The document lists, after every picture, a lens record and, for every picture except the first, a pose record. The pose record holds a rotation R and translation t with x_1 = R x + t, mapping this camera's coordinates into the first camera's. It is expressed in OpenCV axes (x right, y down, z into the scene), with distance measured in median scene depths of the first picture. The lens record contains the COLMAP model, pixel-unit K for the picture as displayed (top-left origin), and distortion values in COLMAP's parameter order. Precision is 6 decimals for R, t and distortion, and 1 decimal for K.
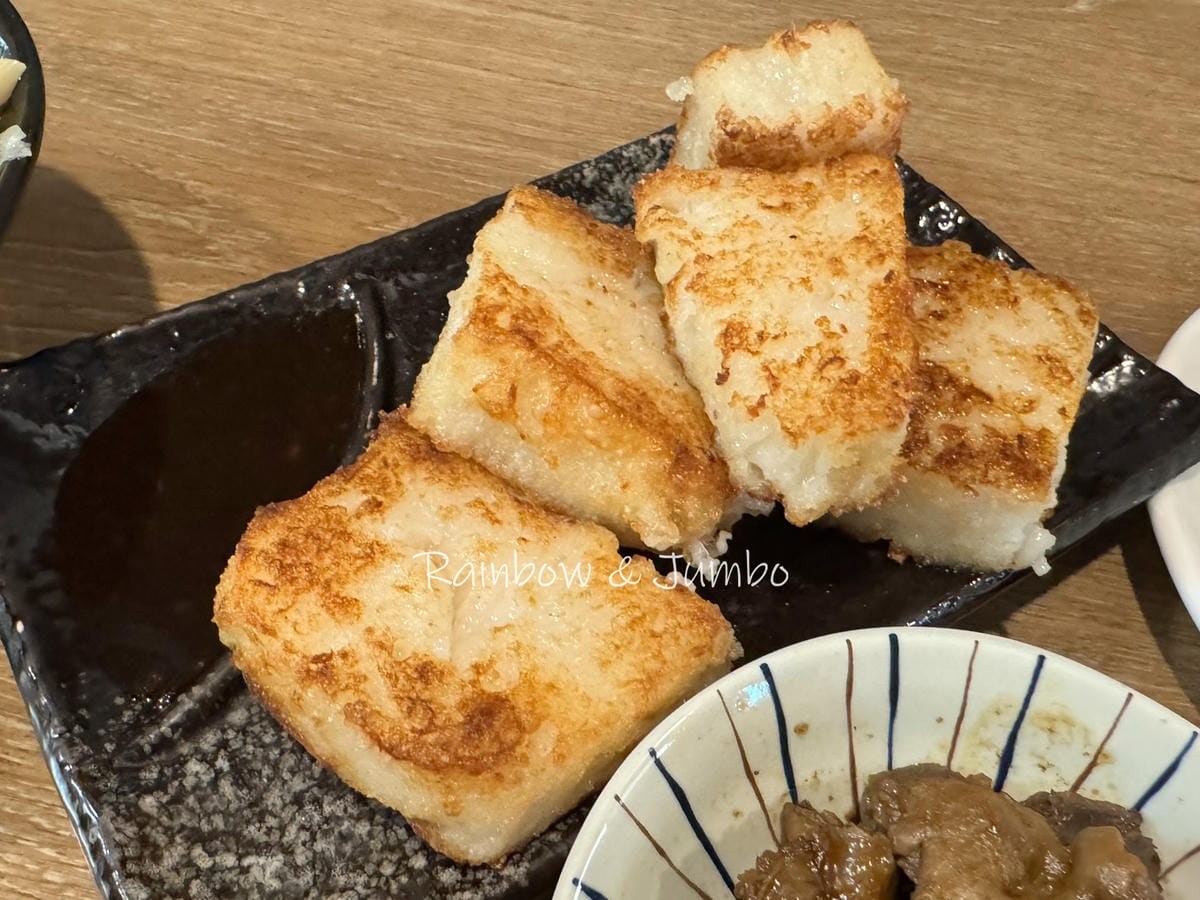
lens RADIAL K [[1177.1, 0, 600.0], [0, 1177.1, 450.0], [0, 0, 1]] dist [-0.021287, -0.017561]
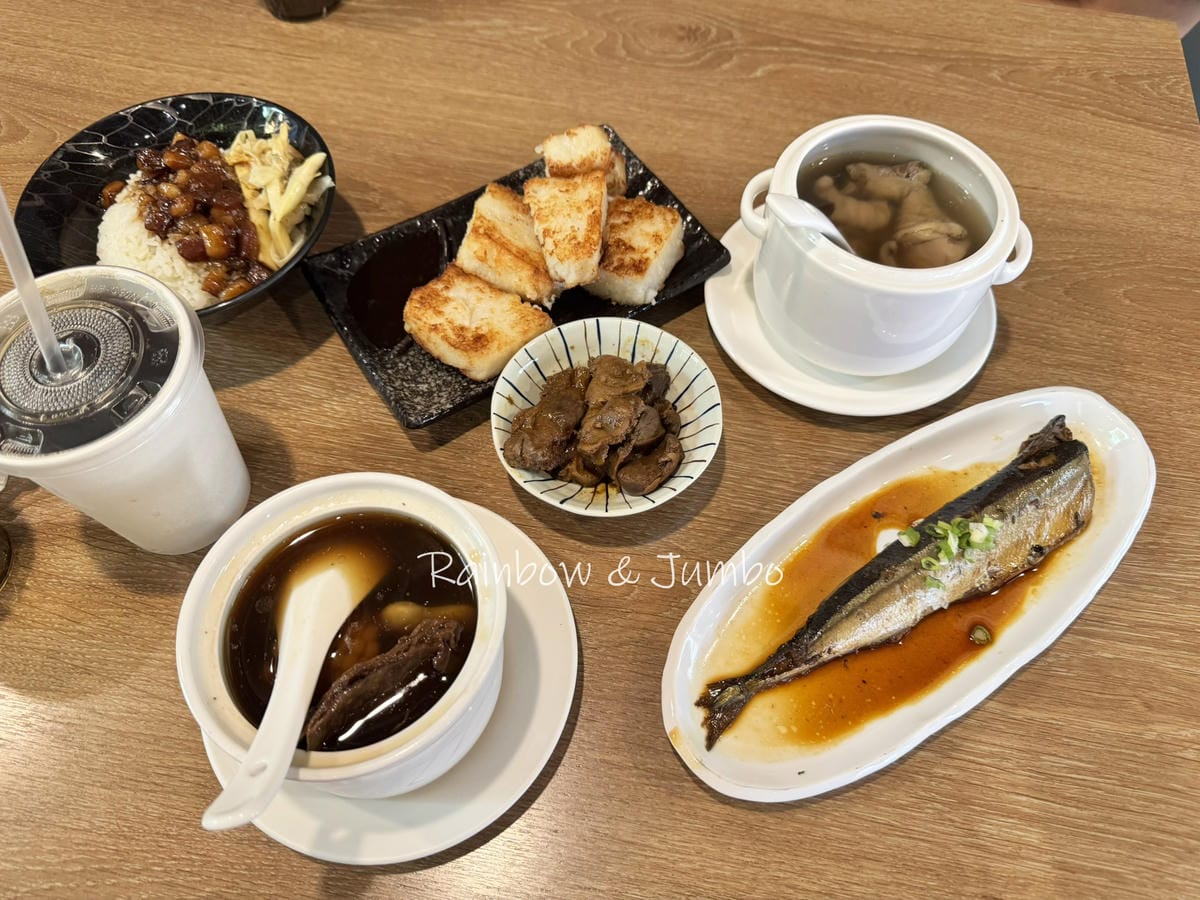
lens RADIAL K [[770.5, 0, 600.0], [0, 770.5, 450.0], [0, 0, 1]] dist [0.003842, -0.001182]
pose [[0.999001, -0.037706, -0.023965, 0.280031], [0.041088, 0.986029, 0.161424, 0.161627], [0.017543, -0.162247, 0.986594, -1.236453]]
